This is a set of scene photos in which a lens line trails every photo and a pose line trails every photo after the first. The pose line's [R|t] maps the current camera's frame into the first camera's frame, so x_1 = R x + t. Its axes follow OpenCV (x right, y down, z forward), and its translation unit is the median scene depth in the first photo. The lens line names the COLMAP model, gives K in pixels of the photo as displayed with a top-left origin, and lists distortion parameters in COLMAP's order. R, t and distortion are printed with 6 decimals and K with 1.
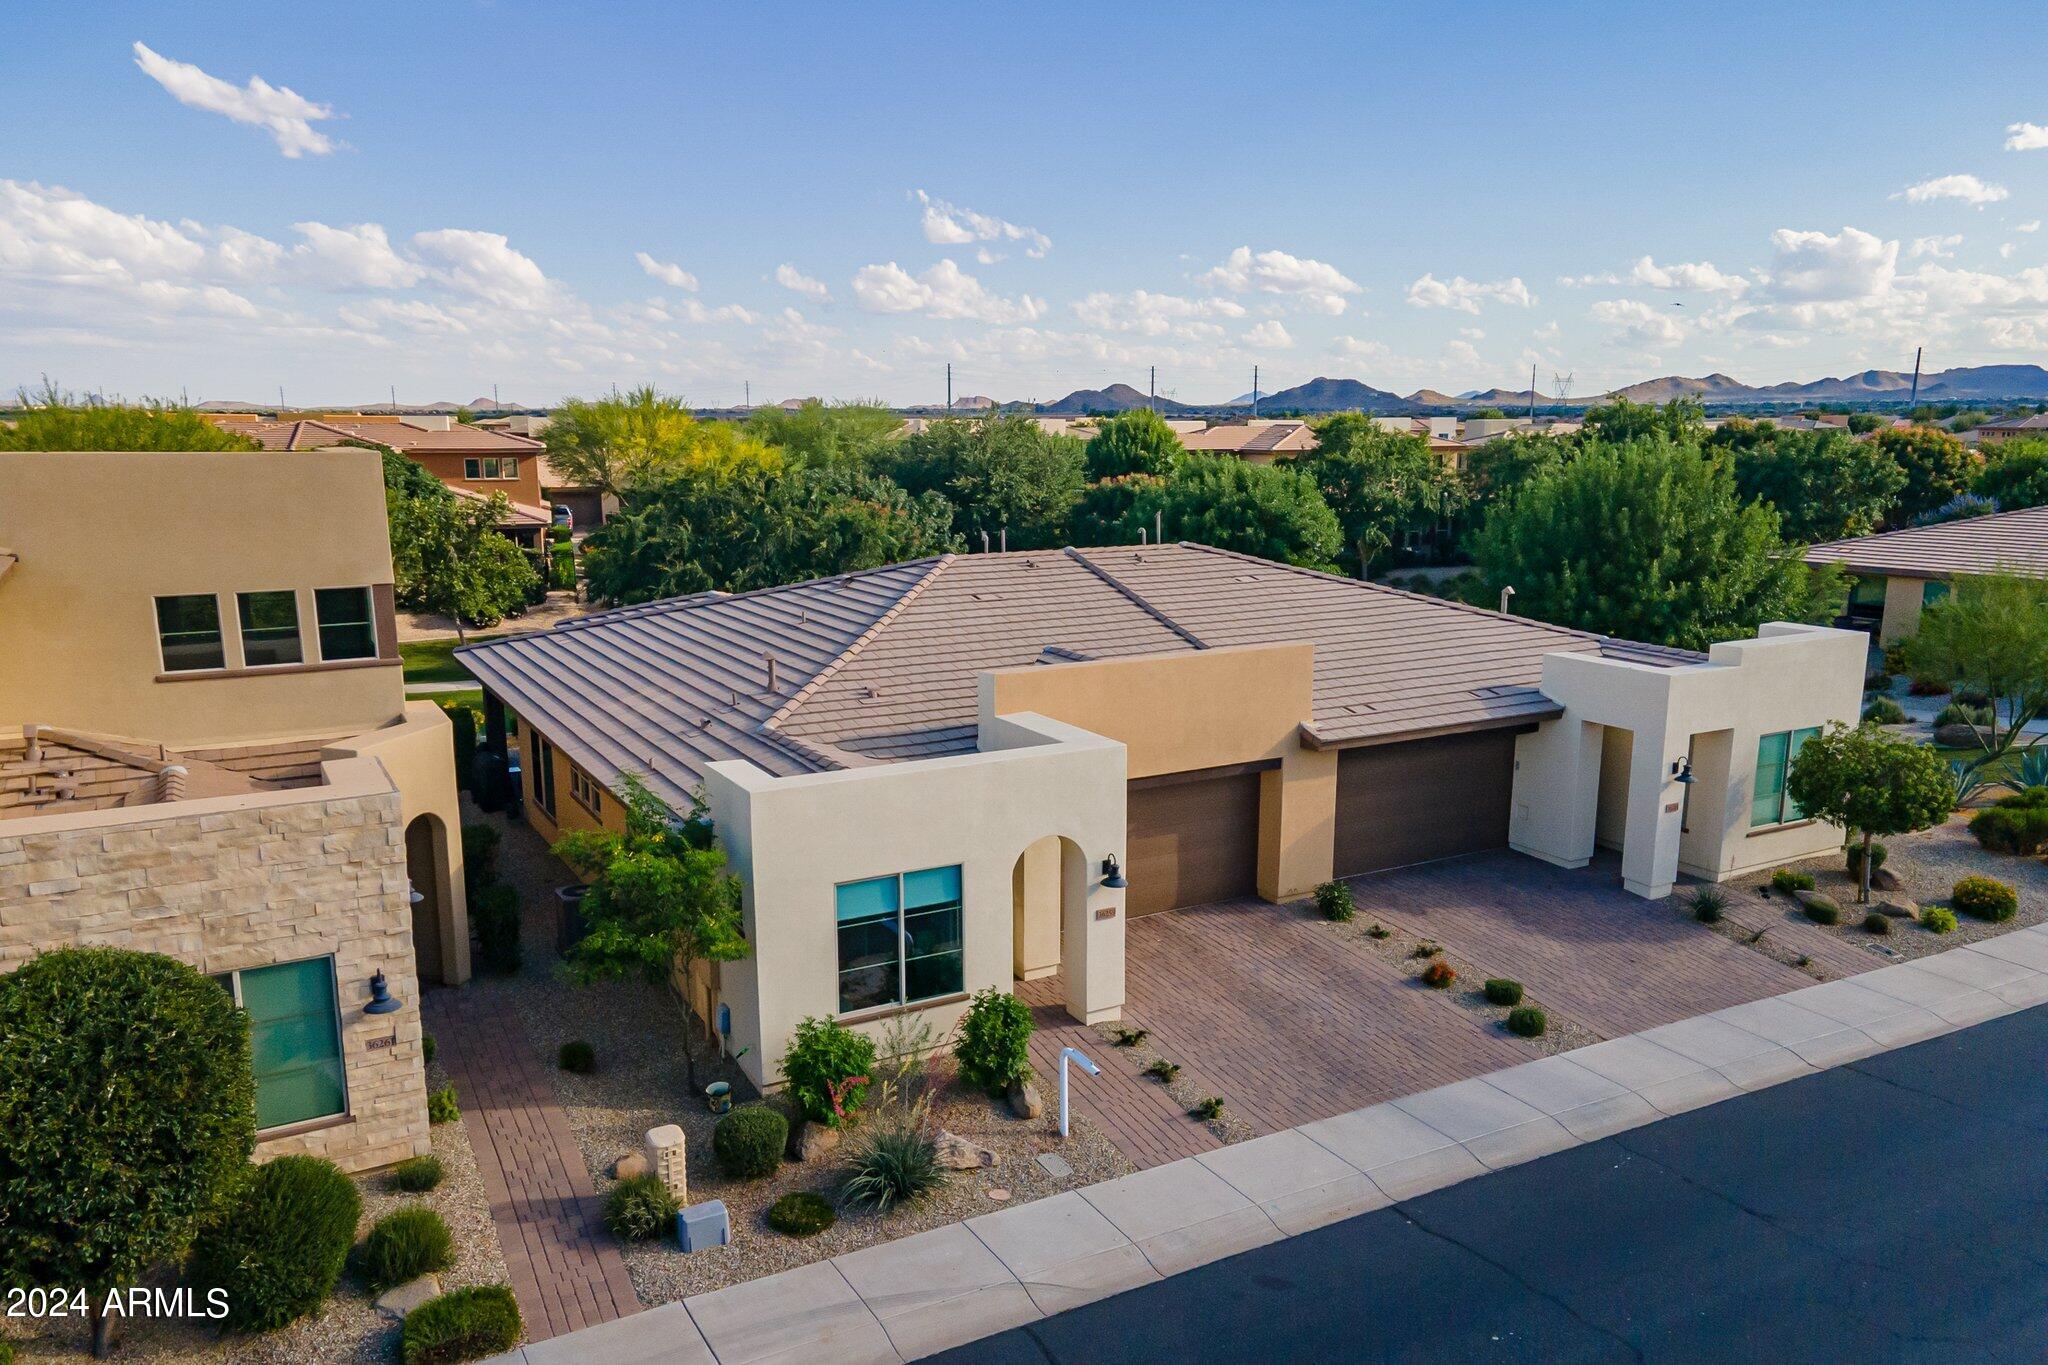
lens RADIAL K [[1472.1, 0, 1022.0], [0, 1472.1, 741.3], [0, 0, 1]] dist [0.050467, 0.000454]
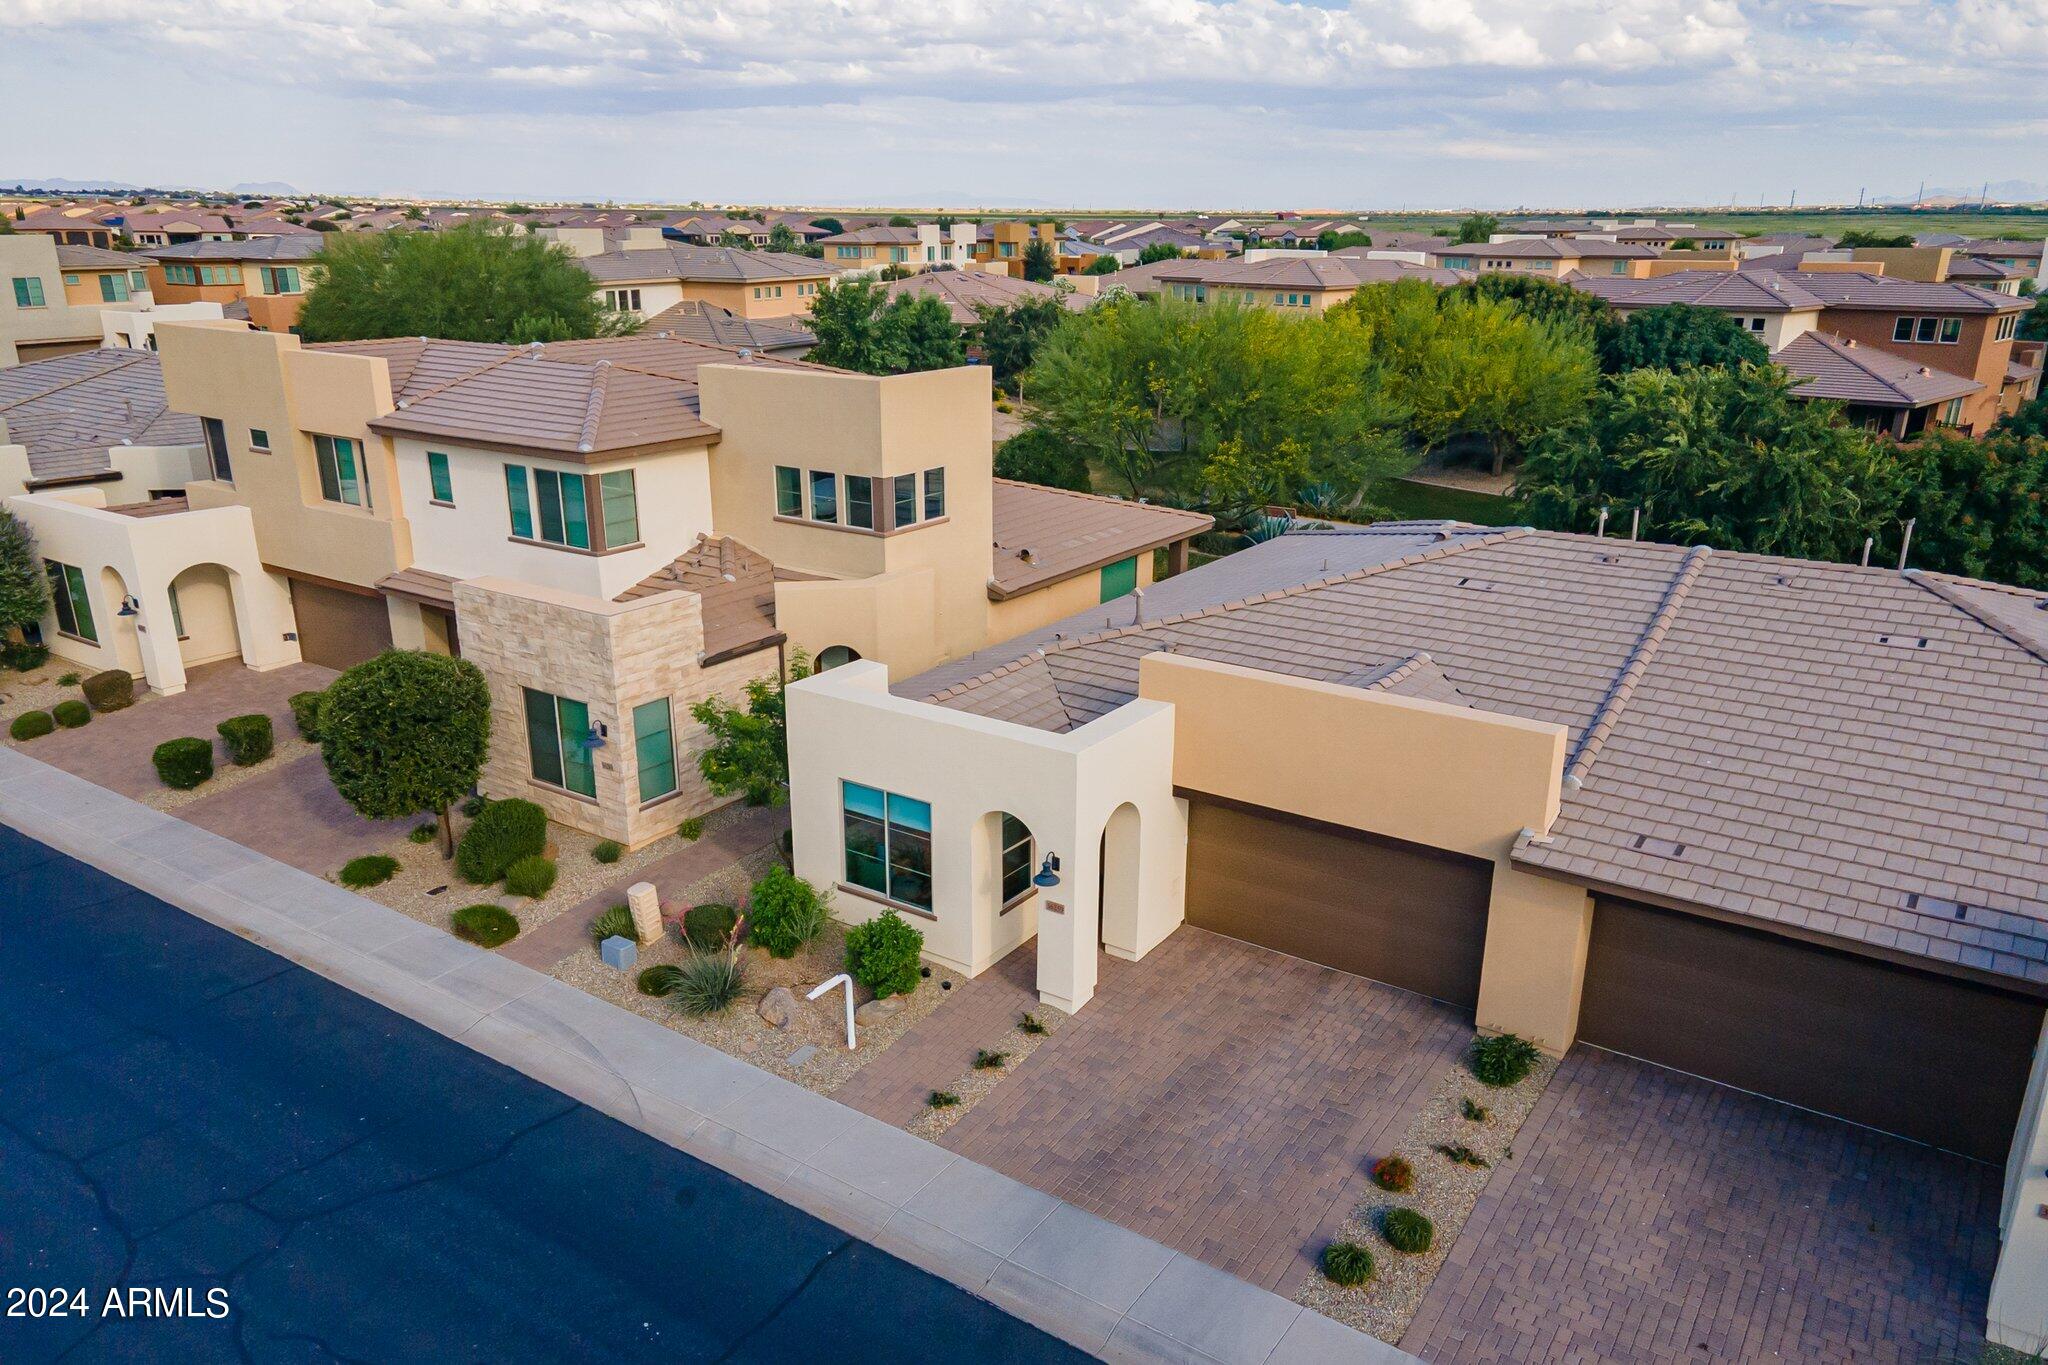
lens RADIAL K [[1472.1, 0, 1022.0], [0, 1472.1, 741.3], [0, 0, 1]] dist [0.050467, 0.000454]
pose [[0.447767, 0.304159, -0.840828, 0.878109], [-0.199371, 0.950654, 0.237716, -0.232367], [0.871639, 0.061196, 0.486312, 0.482735]]
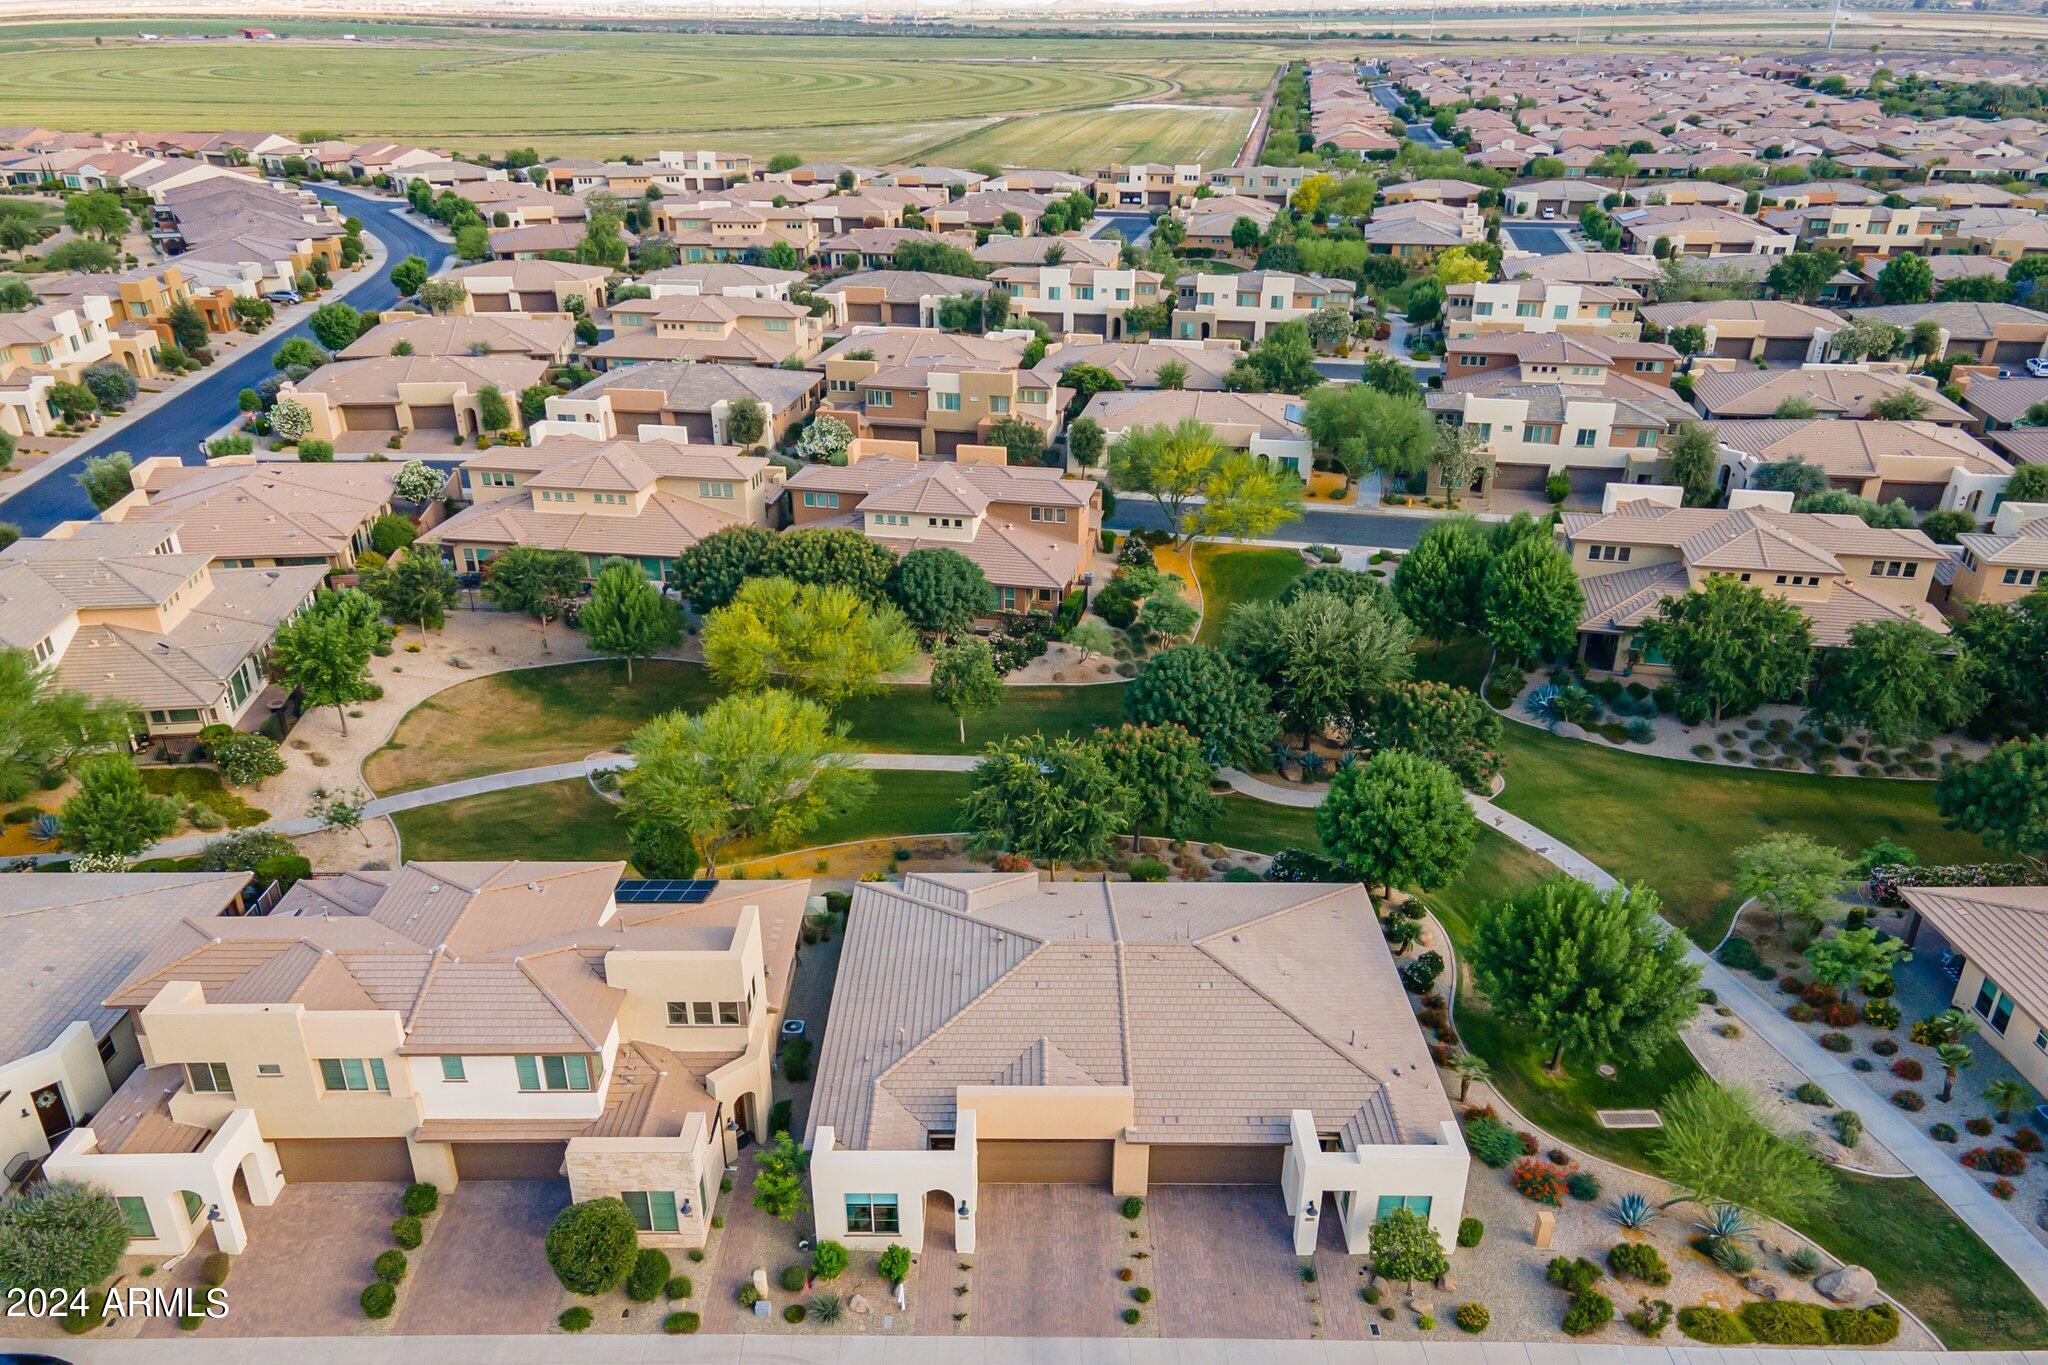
lens RADIAL K [[1435.5, 0, 1024.4], [0, 1435.5, 794.4], [0, 0, 1]] dist [0.044266, -0.000200]
pose [[0.875628, 0.227234, -0.426193, 1.009133], [-0.110287, 0.953169, 0.281614, -1.242883], [0.470226, -0.199585, 0.859682, -0.867107]]
